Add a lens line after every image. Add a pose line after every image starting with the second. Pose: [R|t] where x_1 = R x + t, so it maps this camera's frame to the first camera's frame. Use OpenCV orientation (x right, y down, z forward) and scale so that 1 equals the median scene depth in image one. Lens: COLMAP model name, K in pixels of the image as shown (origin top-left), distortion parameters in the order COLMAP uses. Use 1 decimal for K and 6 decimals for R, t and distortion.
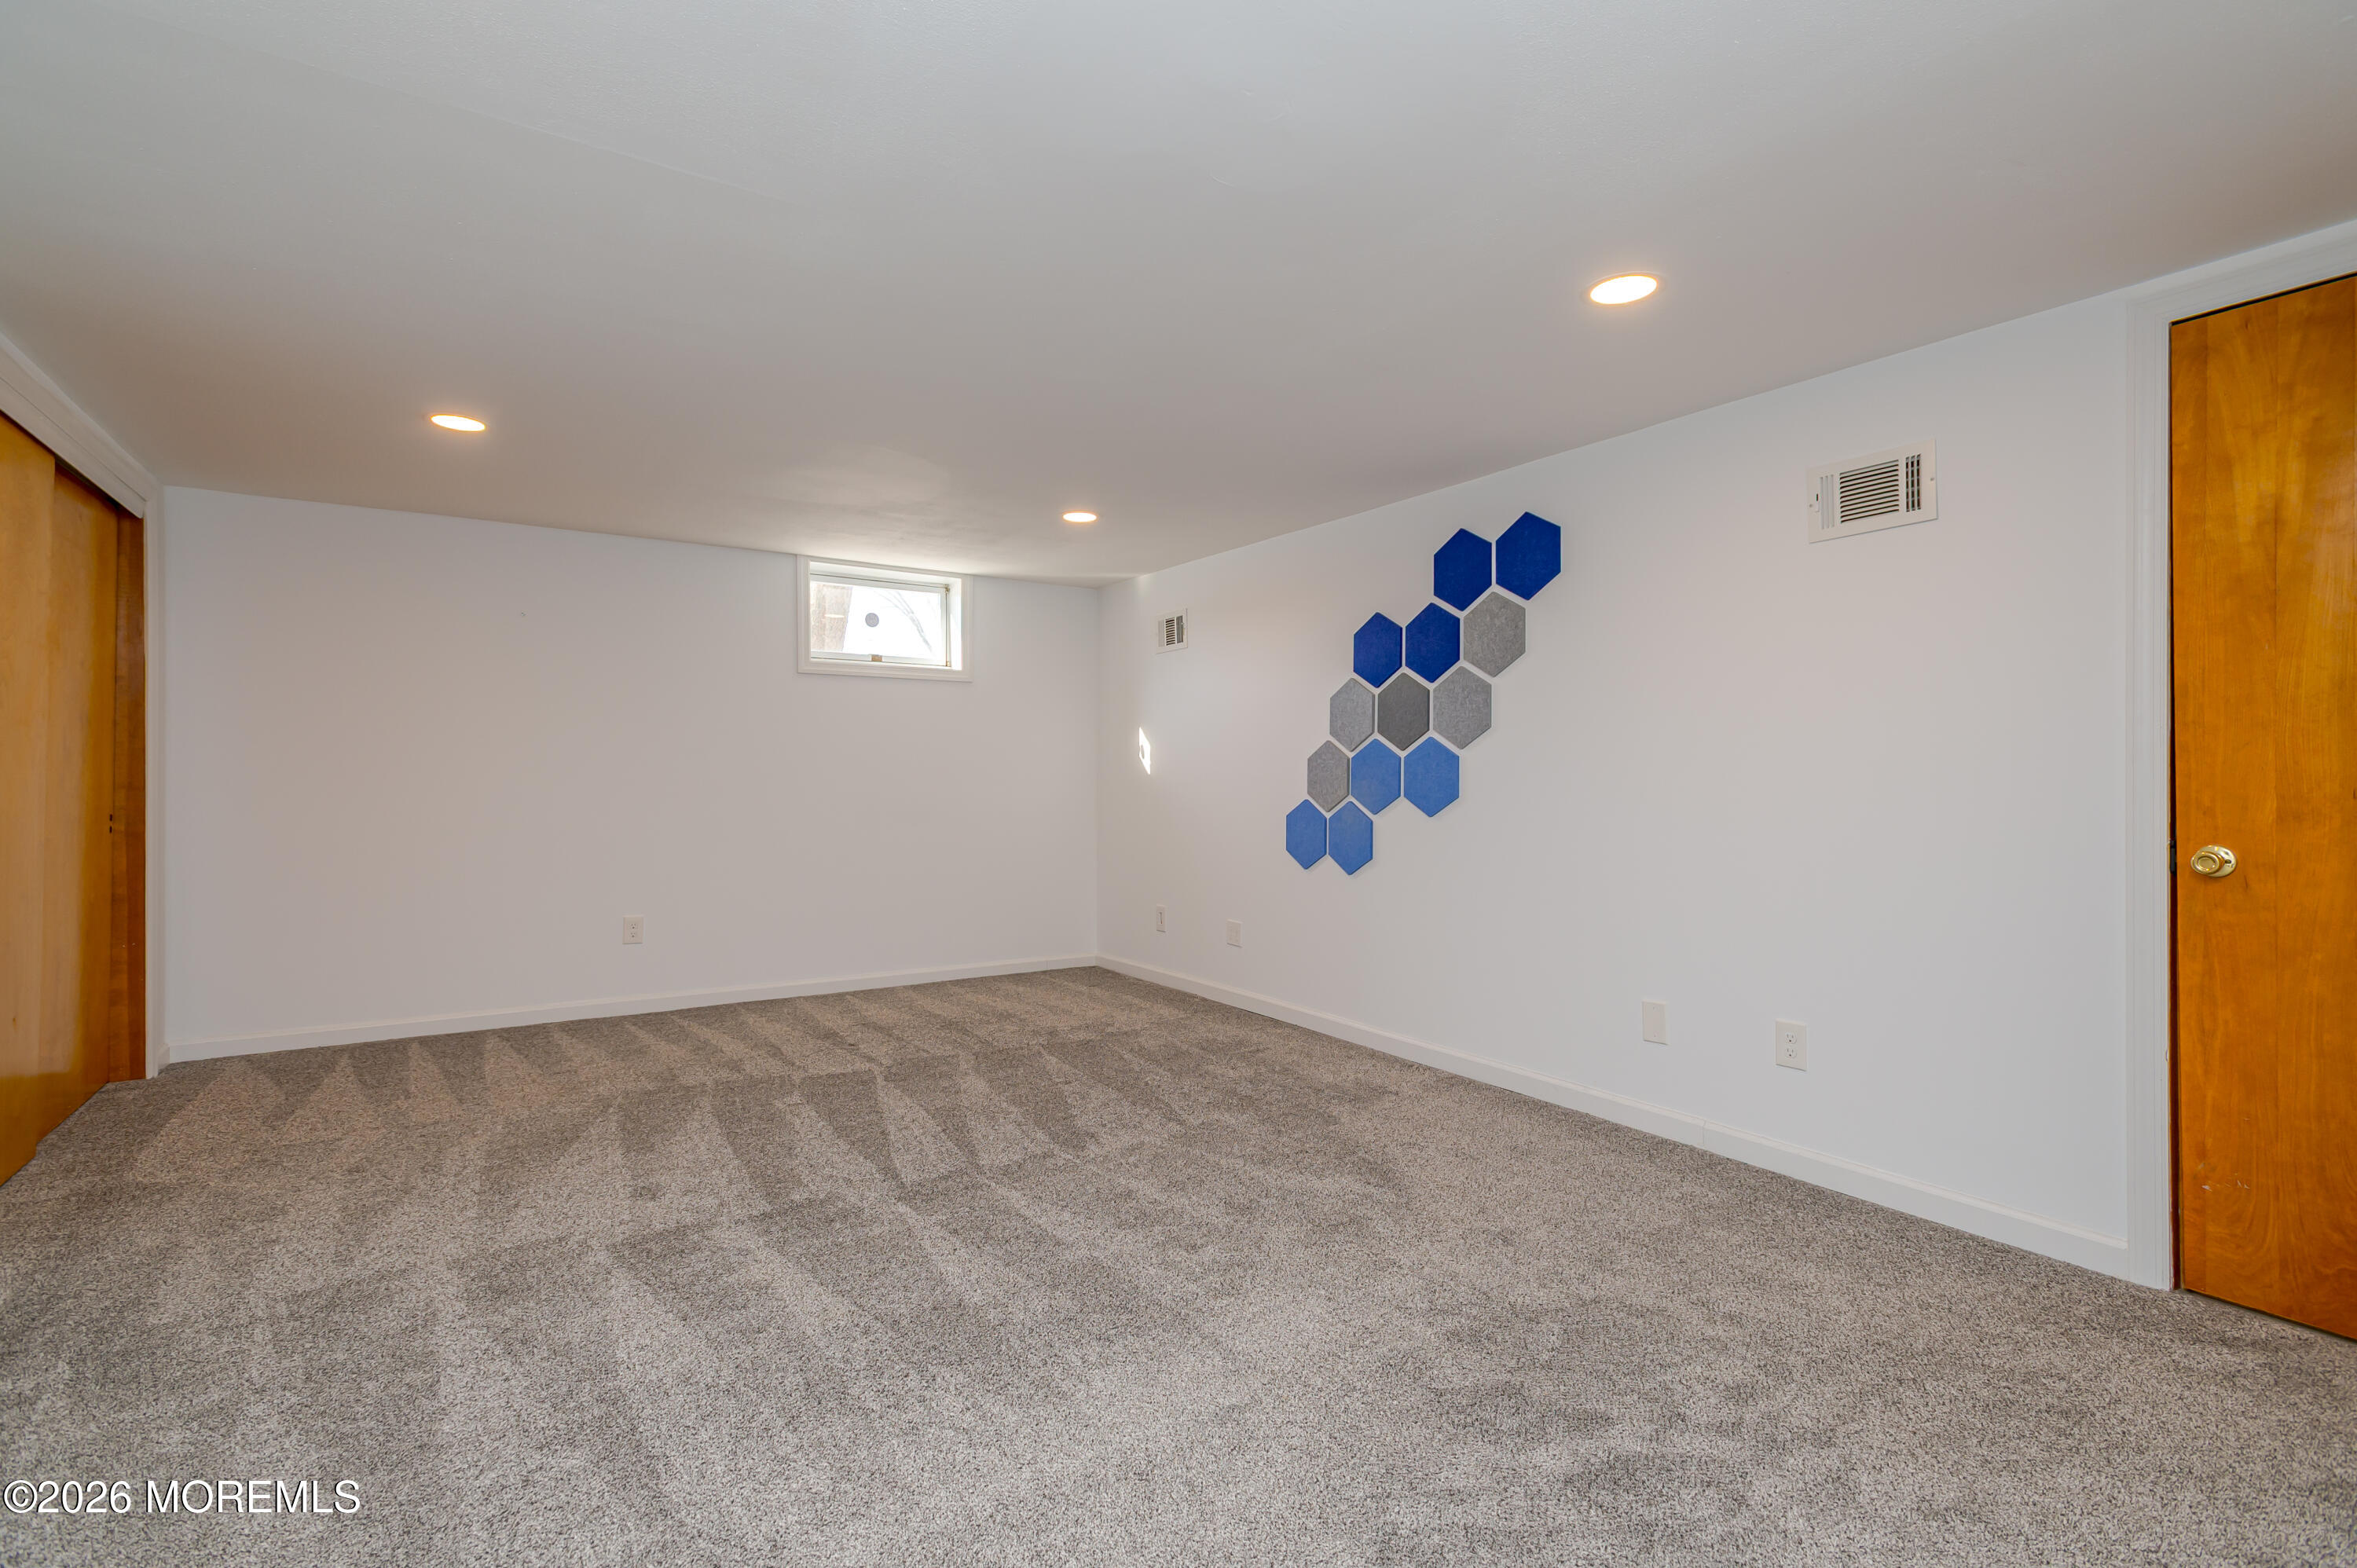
lens RADIAL K [[1087.5, 0, 1175.6], [0, 1087.5, 777.0], [0, 0, 1]] dist [0.023339, -0.010507]
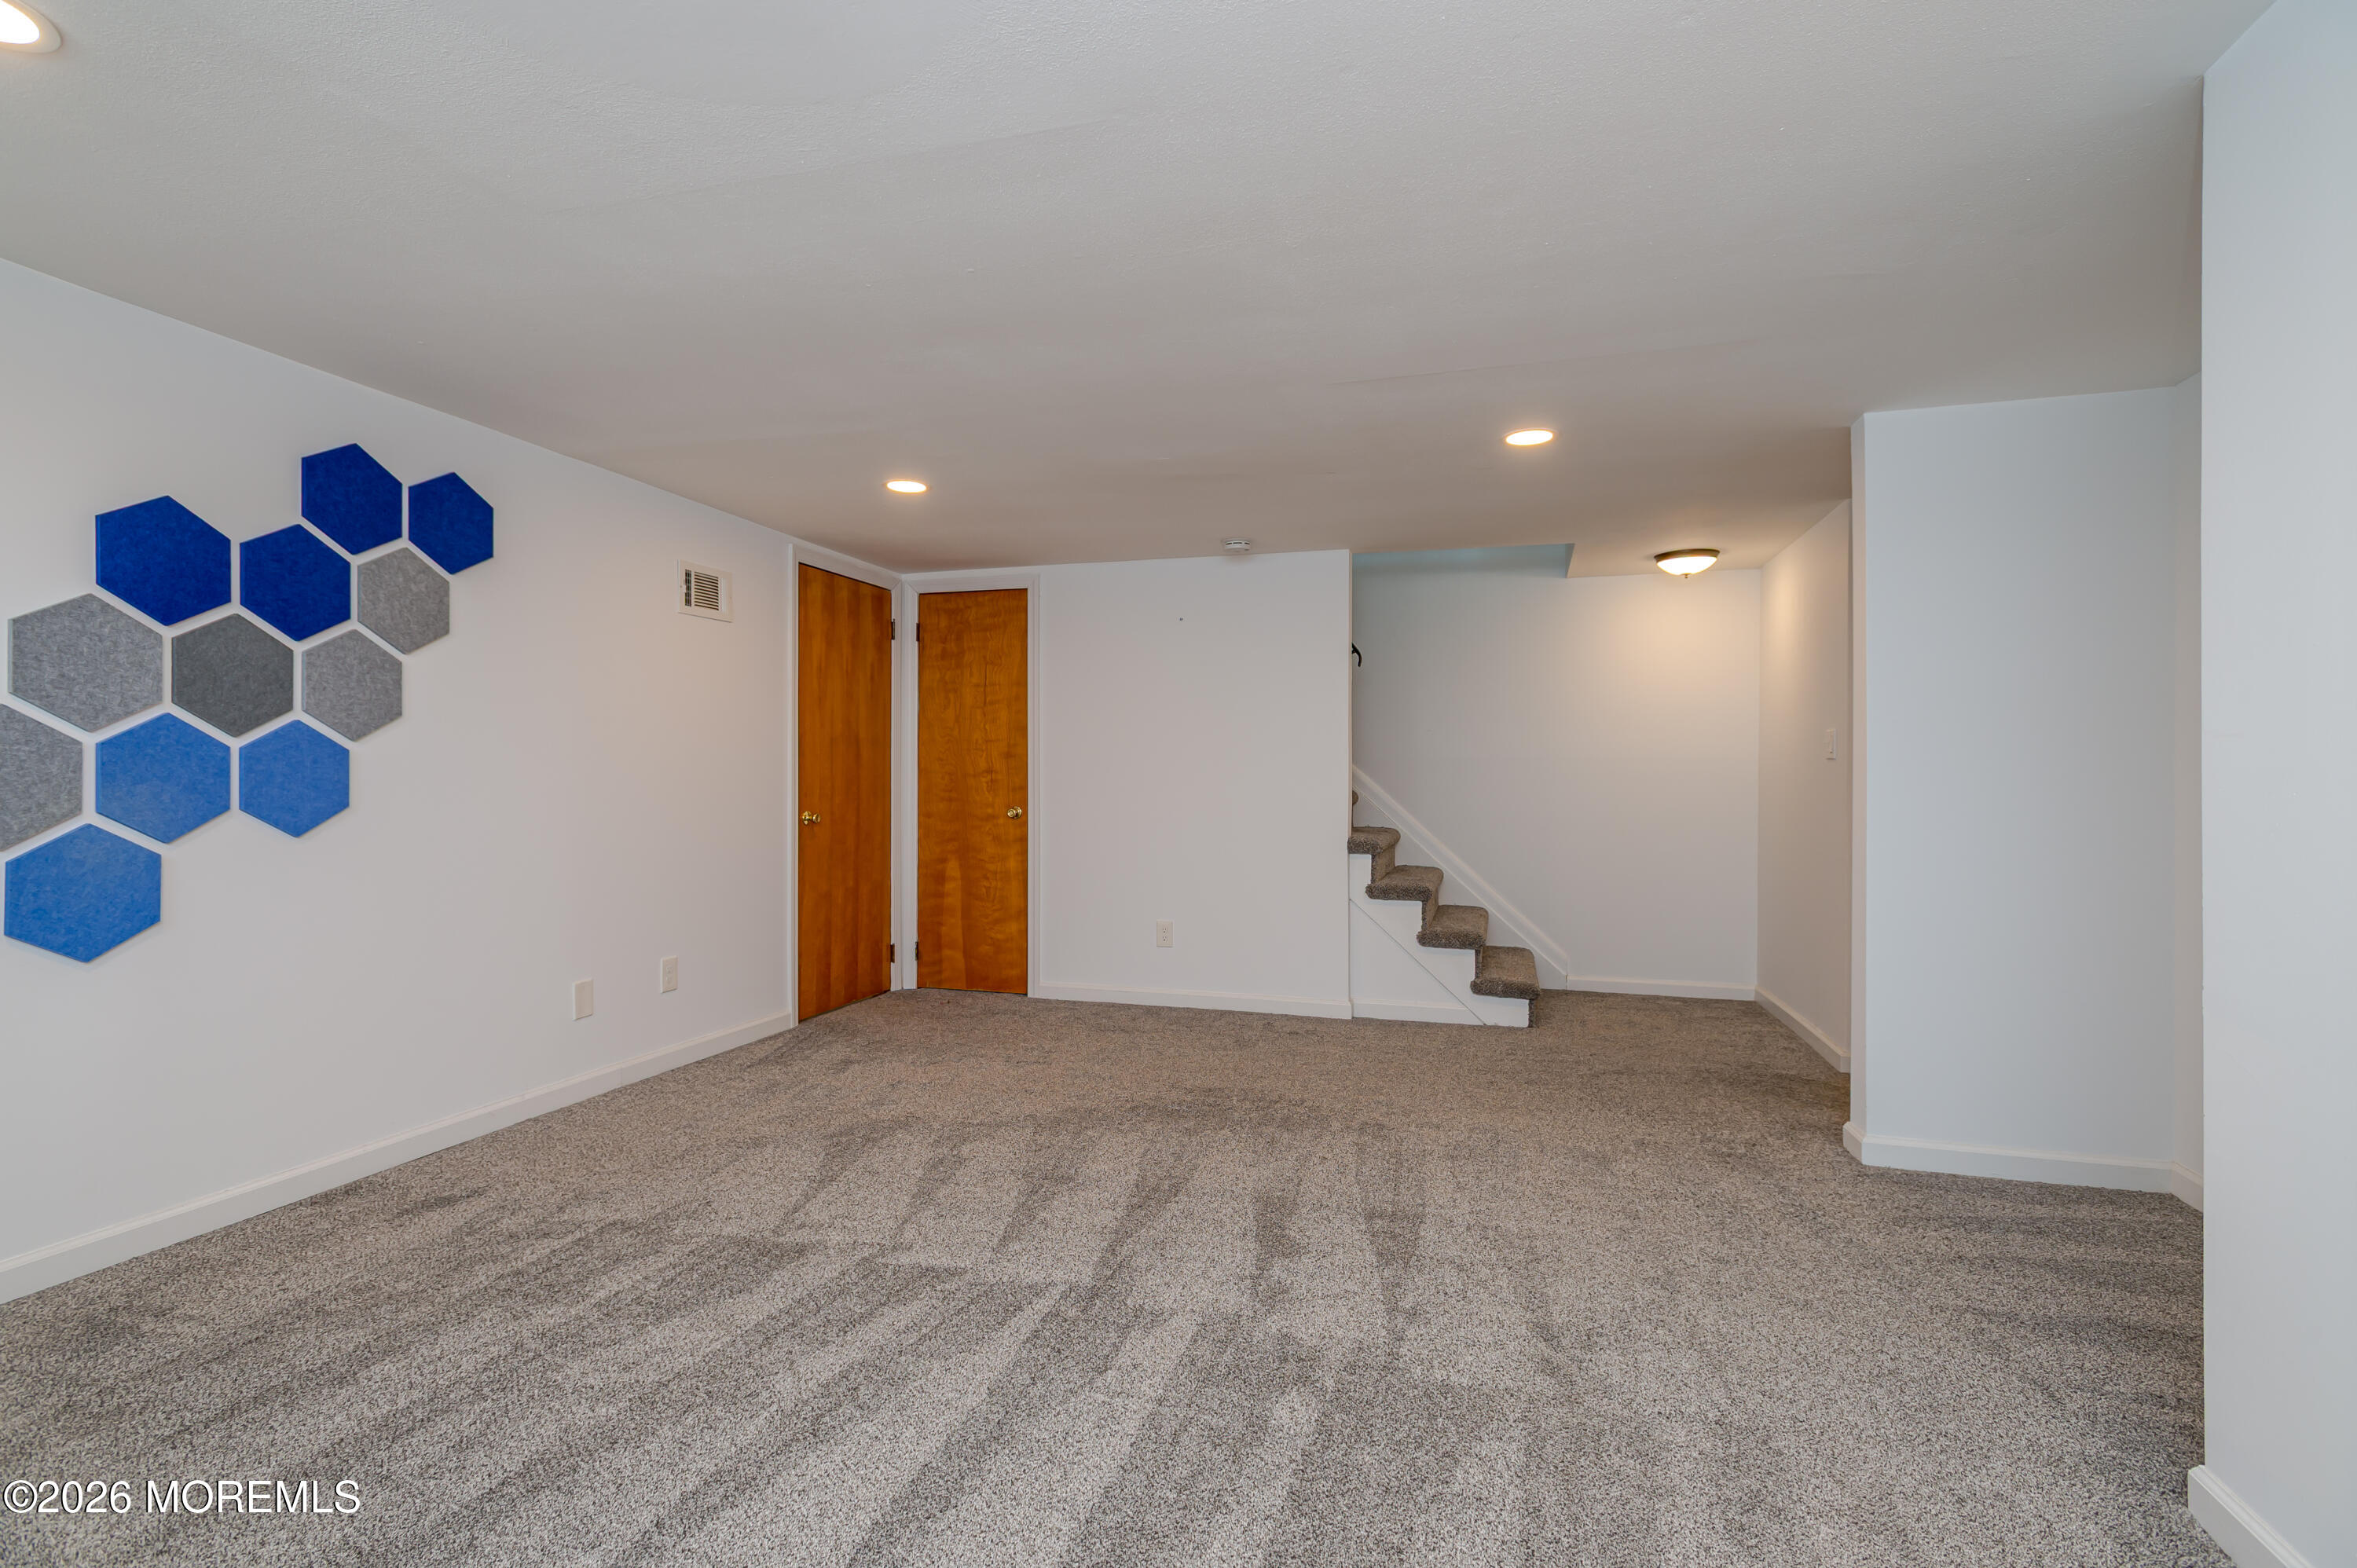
lens RADIAL K [[1087.5, 0, 1175.6], [0, 1087.5, 777.0], [0, 0, 1]] dist [0.023339, -0.010507]
pose [[-0.654577, 0.003886, 0.755985, -0.666764], [0.004232, 0.999990, -0.001476, 0.002547], [-0.755983, 0.002233, -0.654587, 1.063701]]
